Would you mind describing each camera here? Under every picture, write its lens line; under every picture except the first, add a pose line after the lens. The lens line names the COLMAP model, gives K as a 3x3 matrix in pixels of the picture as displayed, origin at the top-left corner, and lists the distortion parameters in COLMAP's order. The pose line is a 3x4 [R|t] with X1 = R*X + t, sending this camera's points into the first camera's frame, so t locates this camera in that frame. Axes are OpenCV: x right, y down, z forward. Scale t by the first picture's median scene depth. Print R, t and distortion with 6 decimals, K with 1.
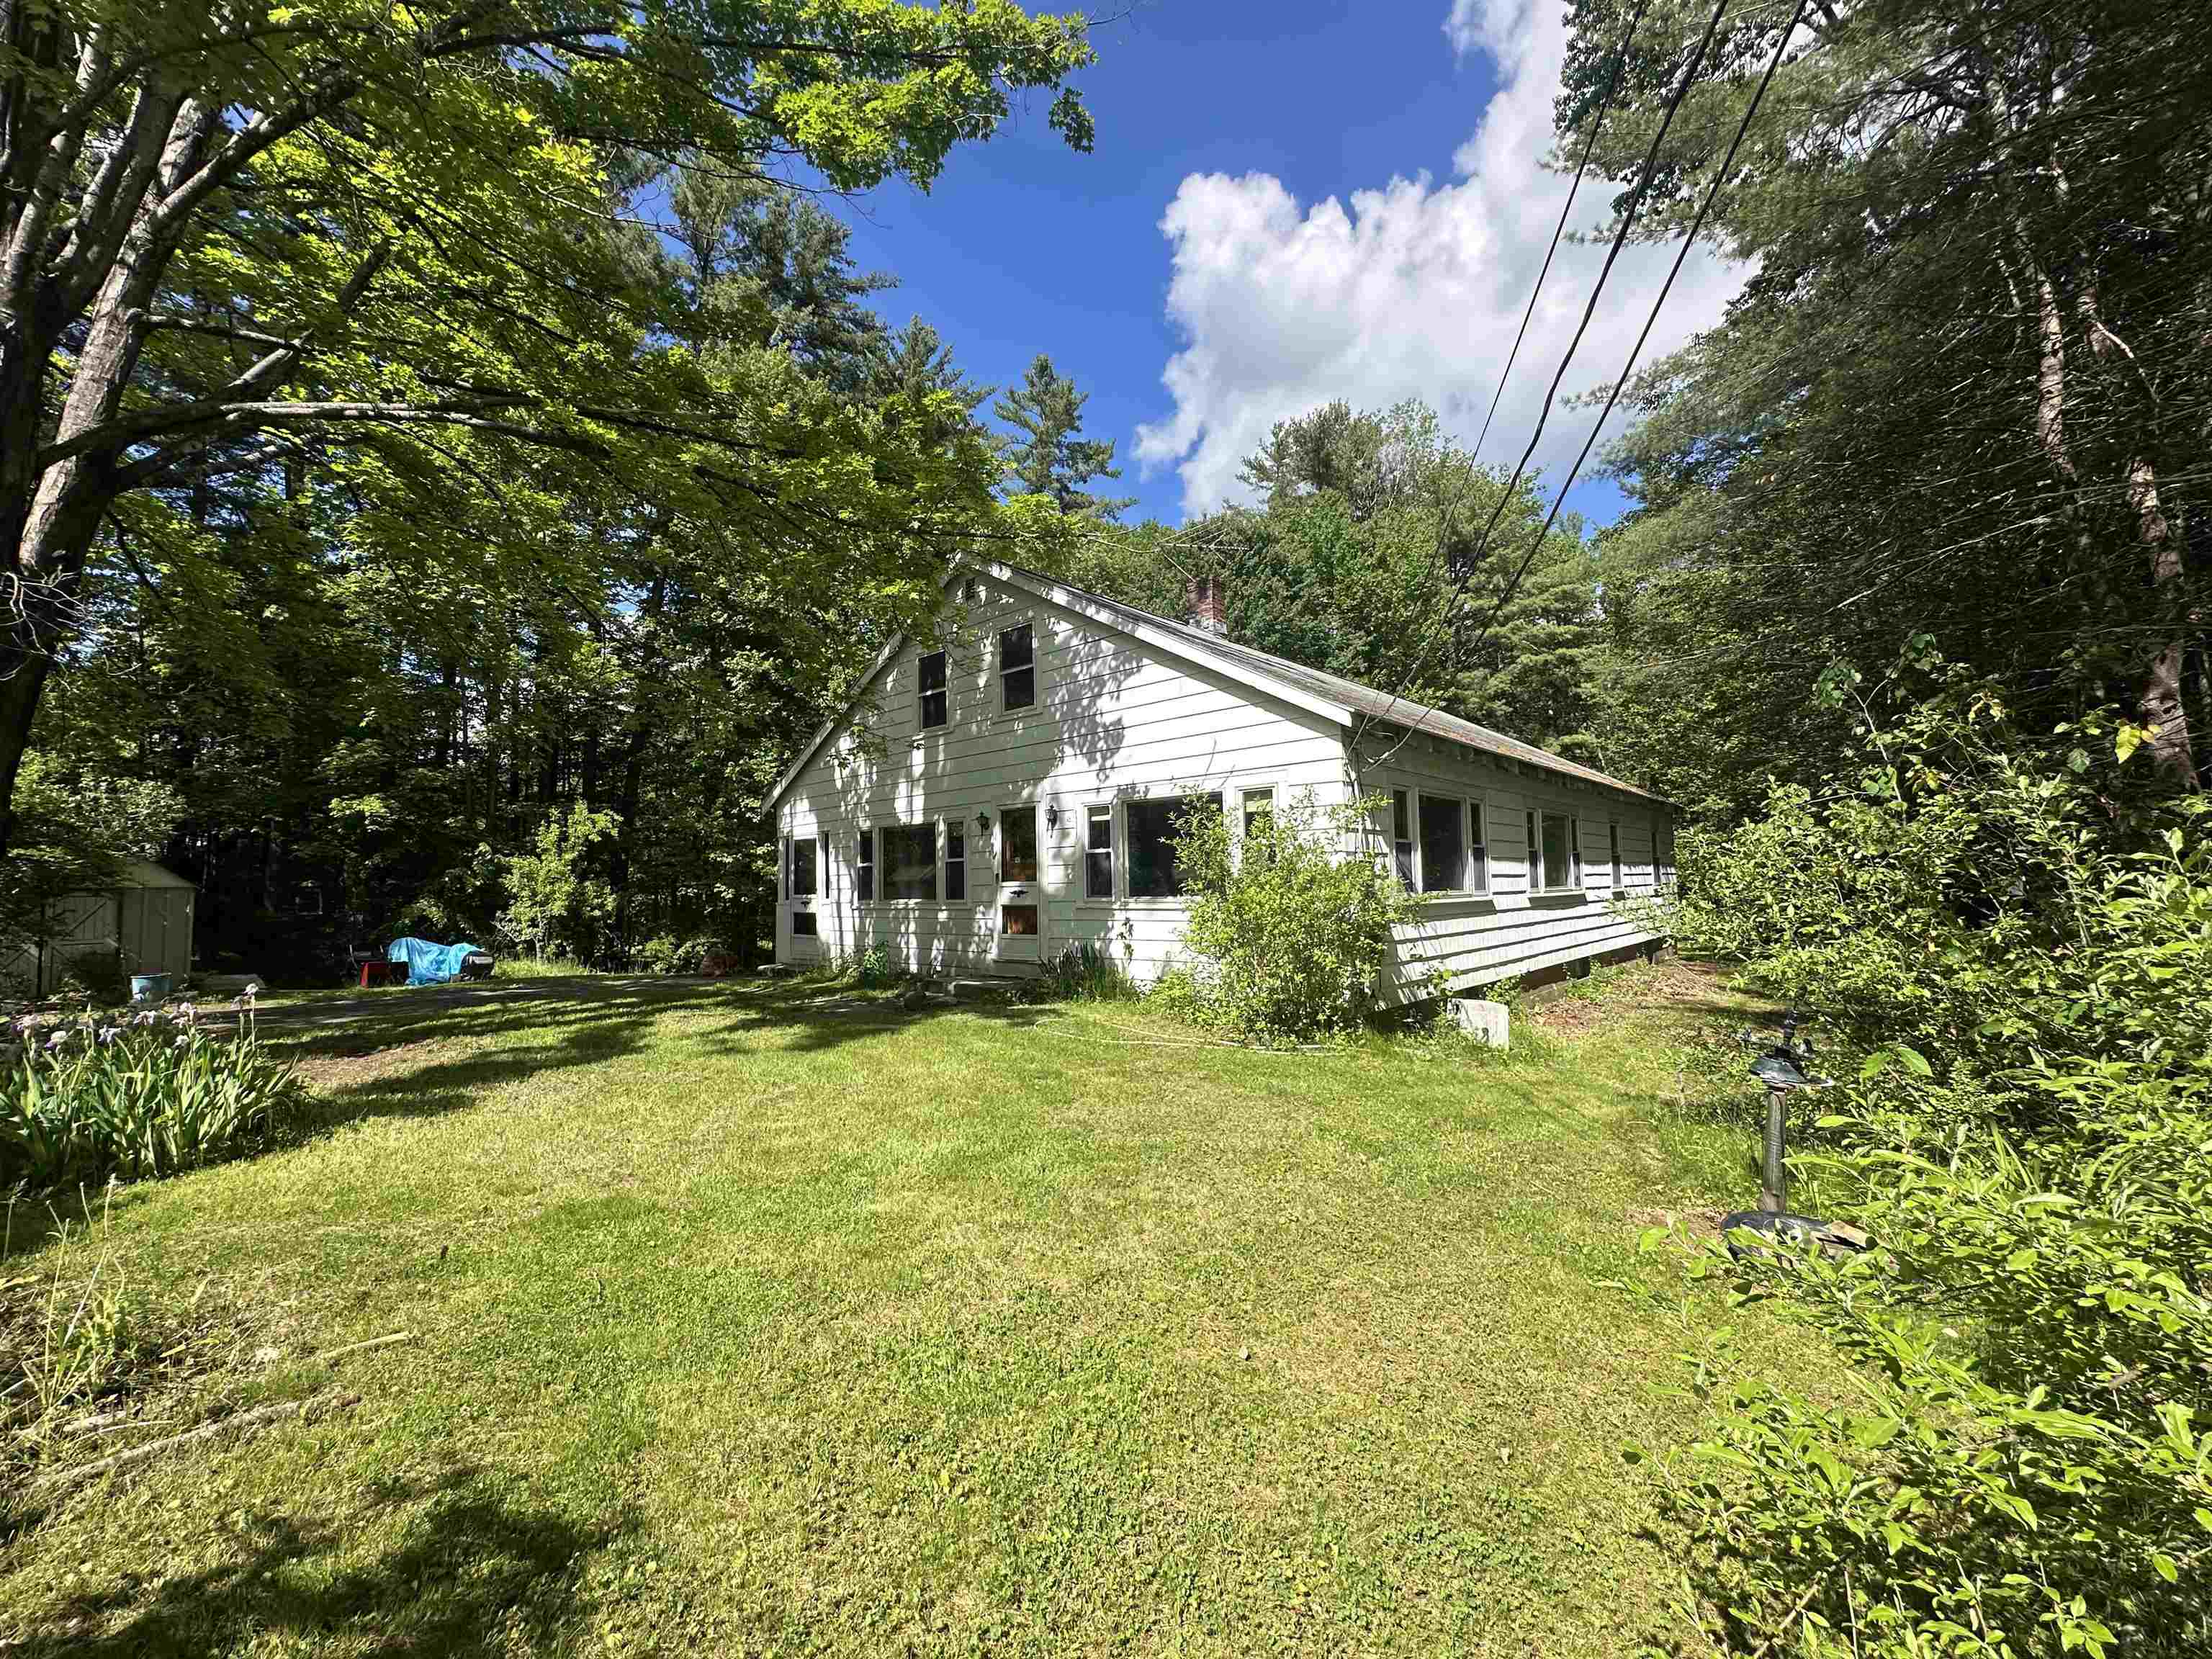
lens RADIAL K [[881.9, 0, 1106.0], [0, 881.9, 829.5], [0, 0, 1]] dist [-0.004608, 0.000925]
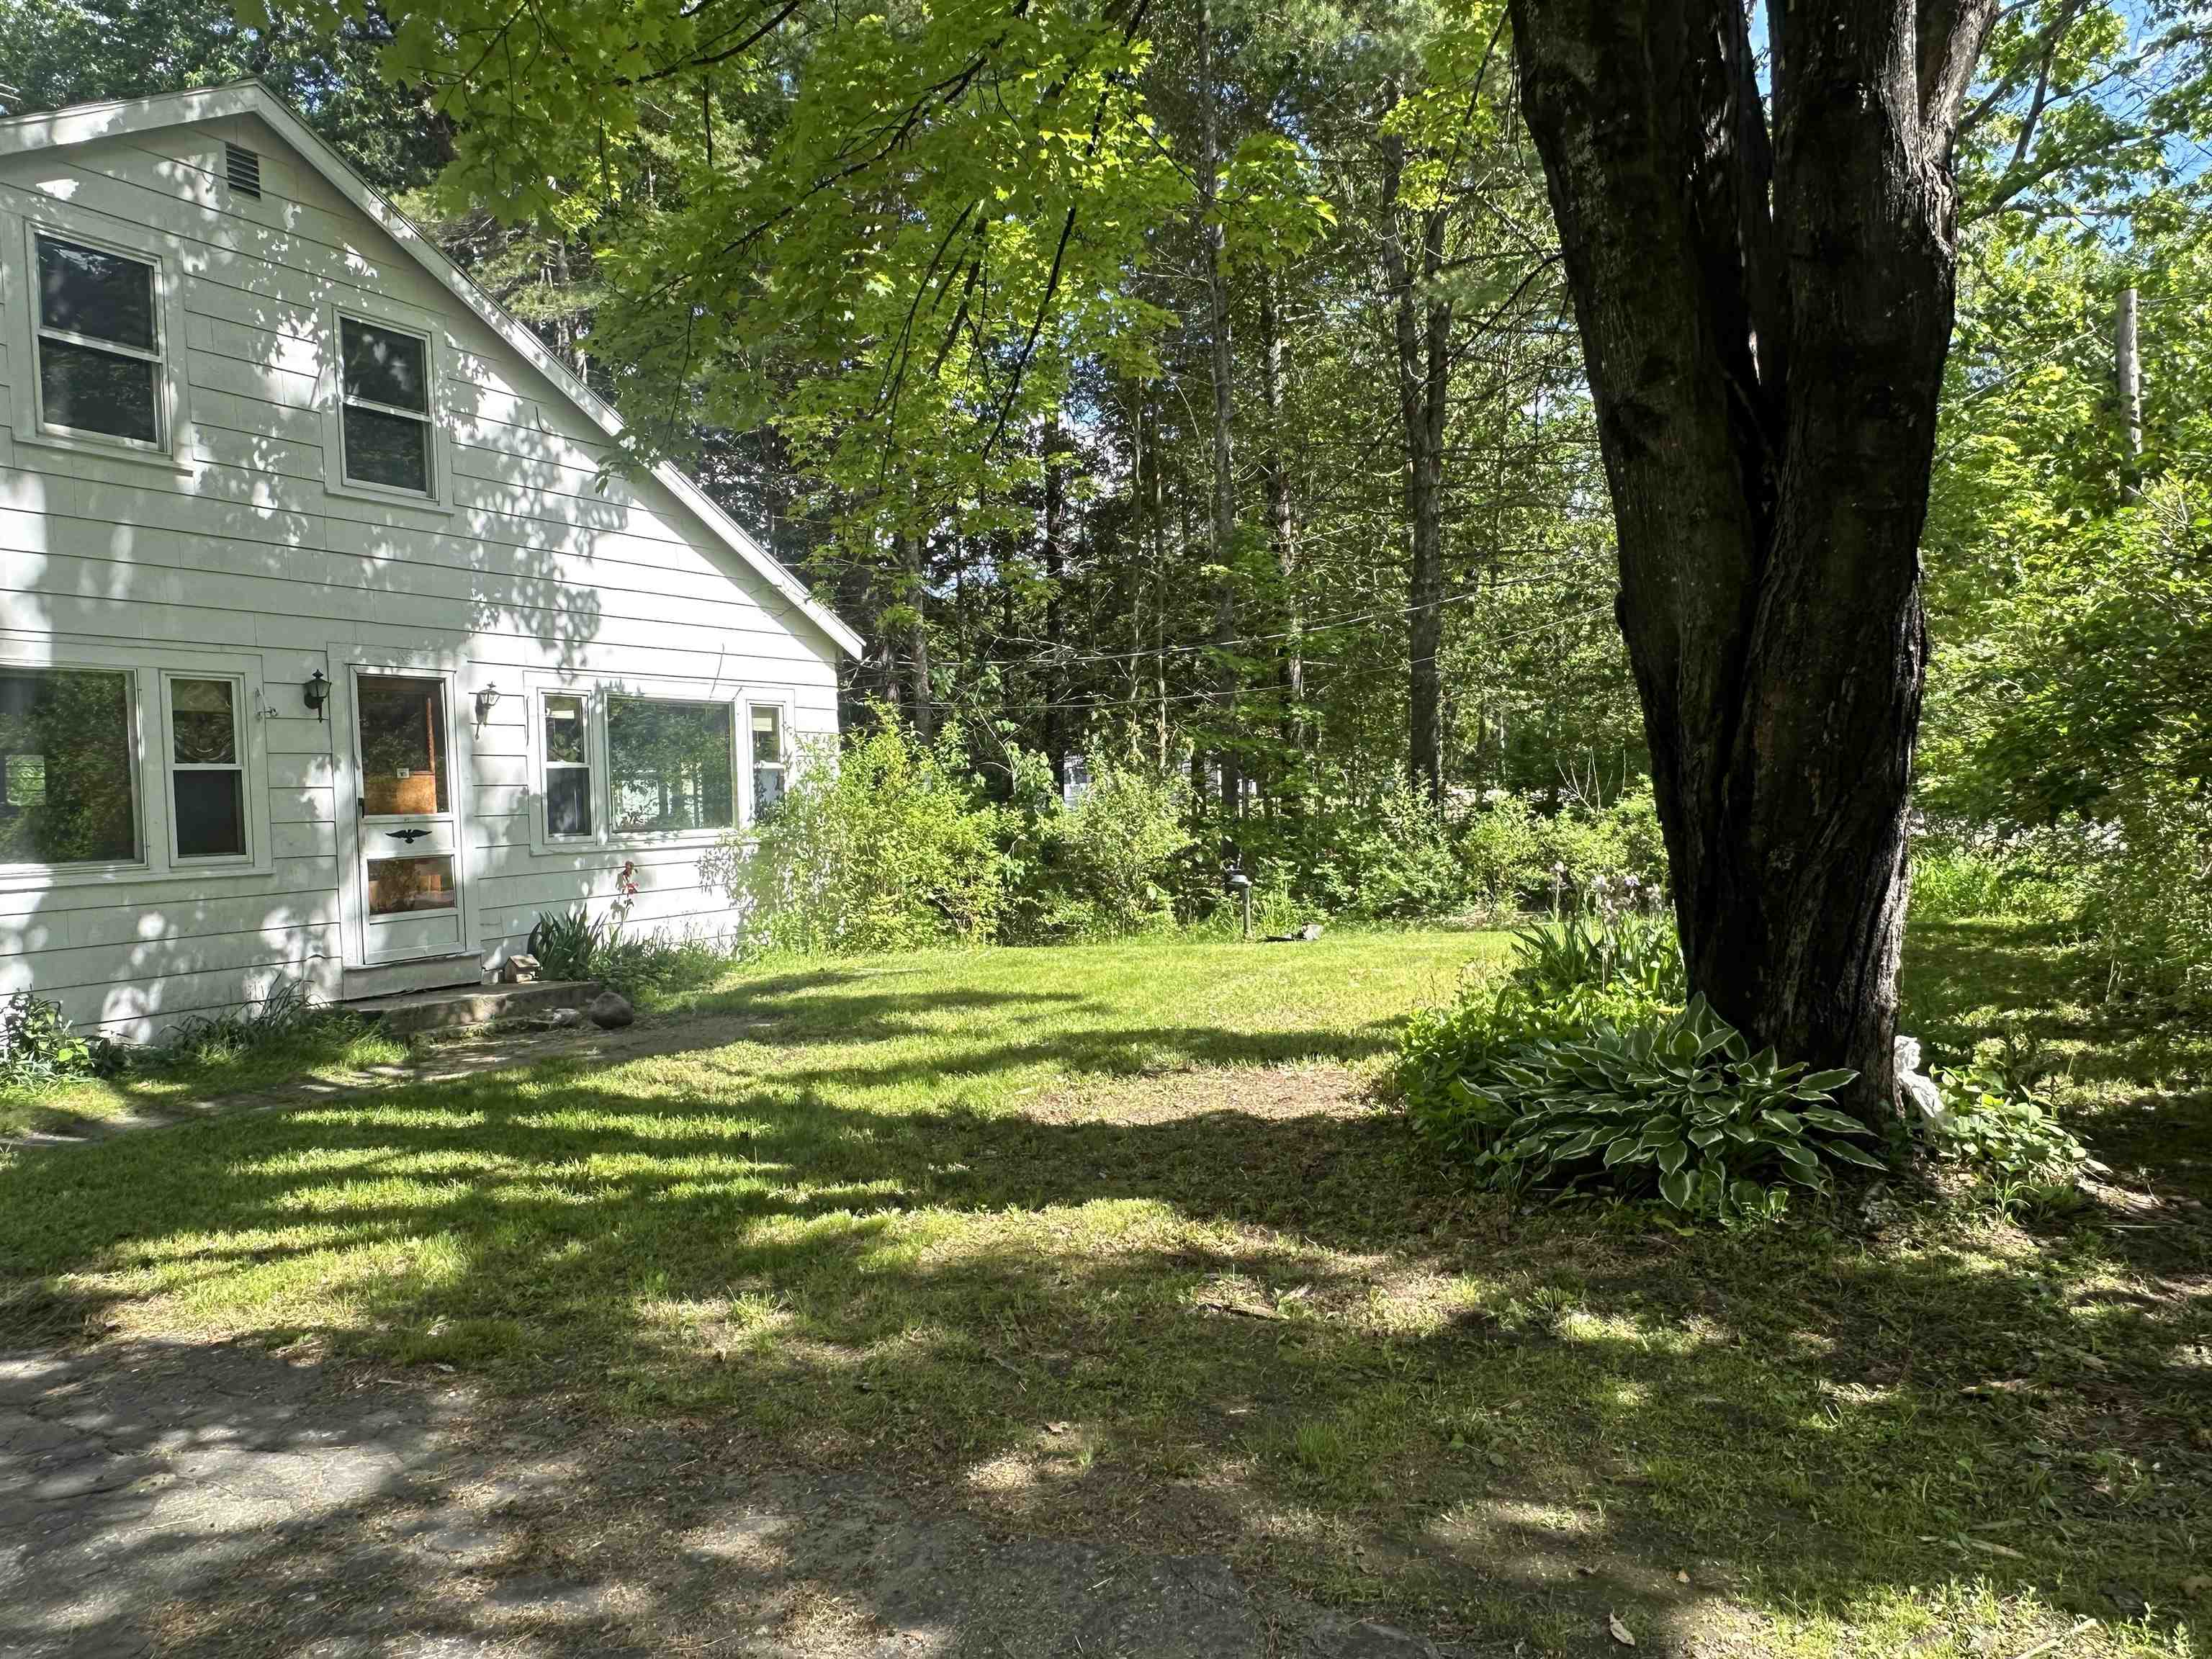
lens RADIAL K [[1474.8, 0, 1093.0], [0, 1474.8, 844.8], [0, 0, 1]] dist [-0.003036, 0.003126]
pose [[-0.194082, -0.002476, 0.980982, -0.959499], [-0.021839, 0.999760, -0.001797, 0.063910], [-0.980742, -0.021773, -0.194089, 0.687487]]
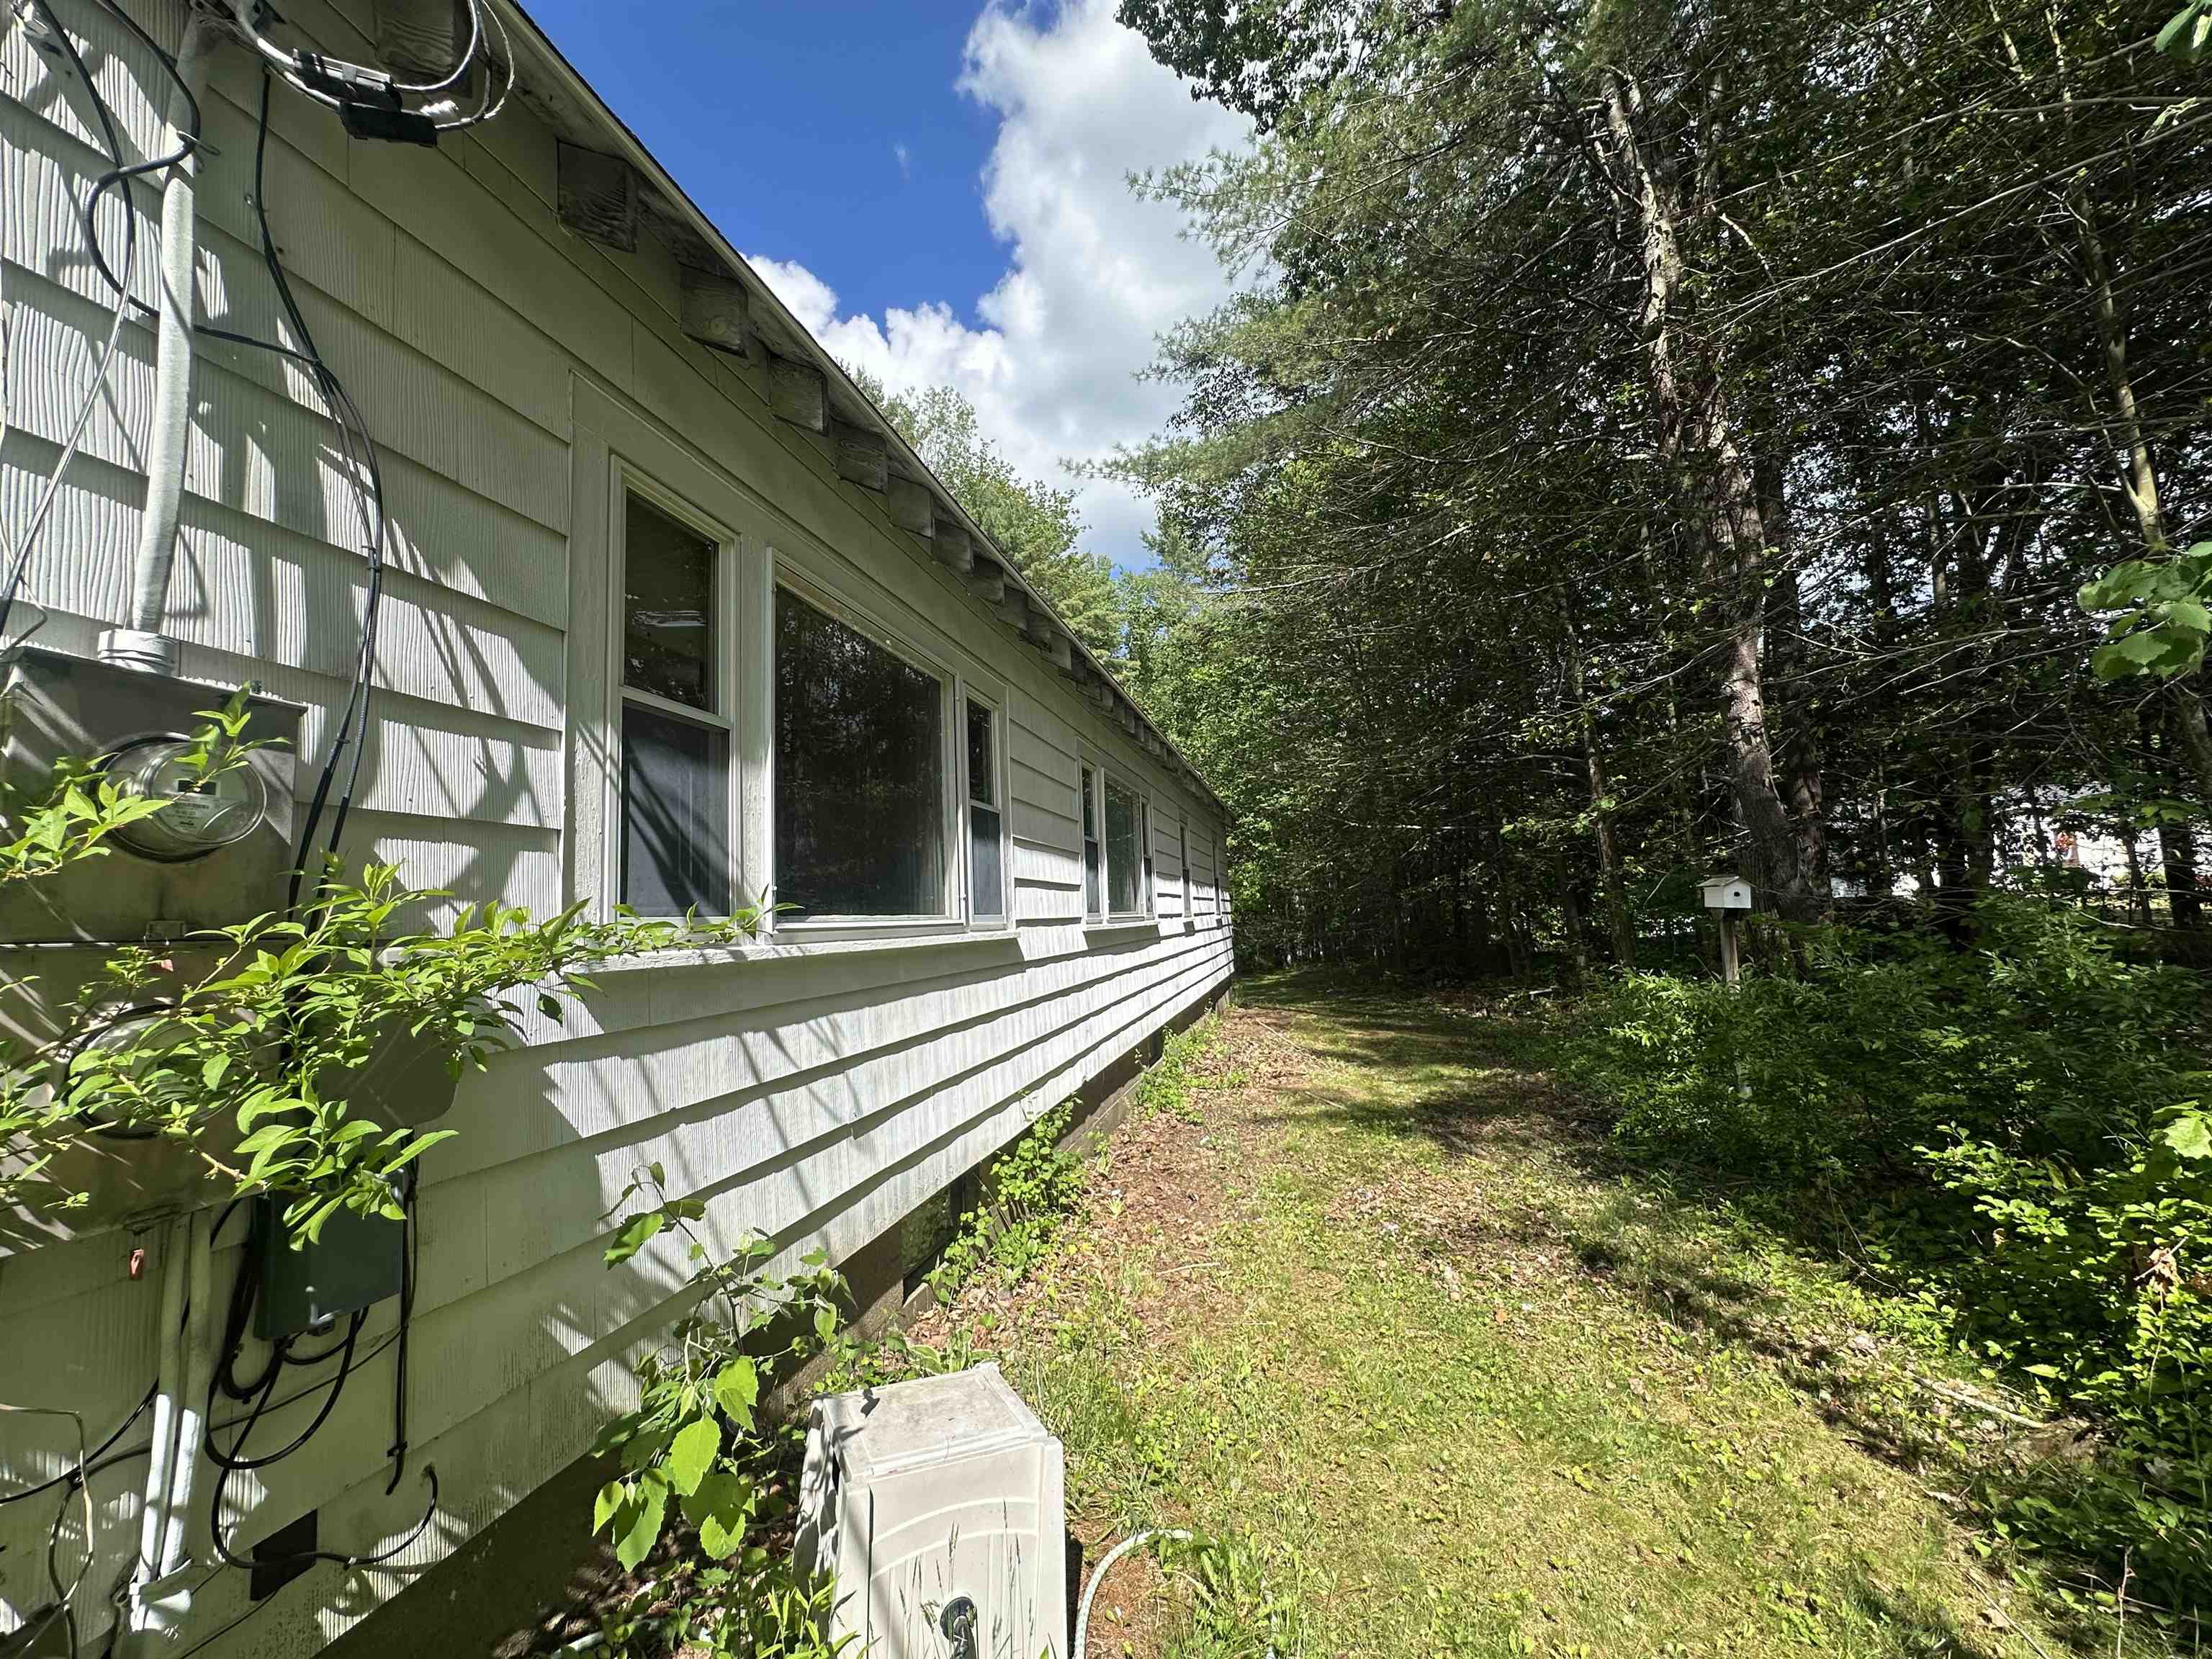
lens RADIAL K [[881.9, 0, 1106.0], [0, 881.9, 829.5], [0, 0, 1]] dist [-0.004608, 0.000925]
pose [[0.875716, 0.031076, 0.481825, 0.247646], [-0.006958, 0.998635, -0.051762, 0.045218], [-0.482776, 0.041976, 0.874737, 0.554245]]
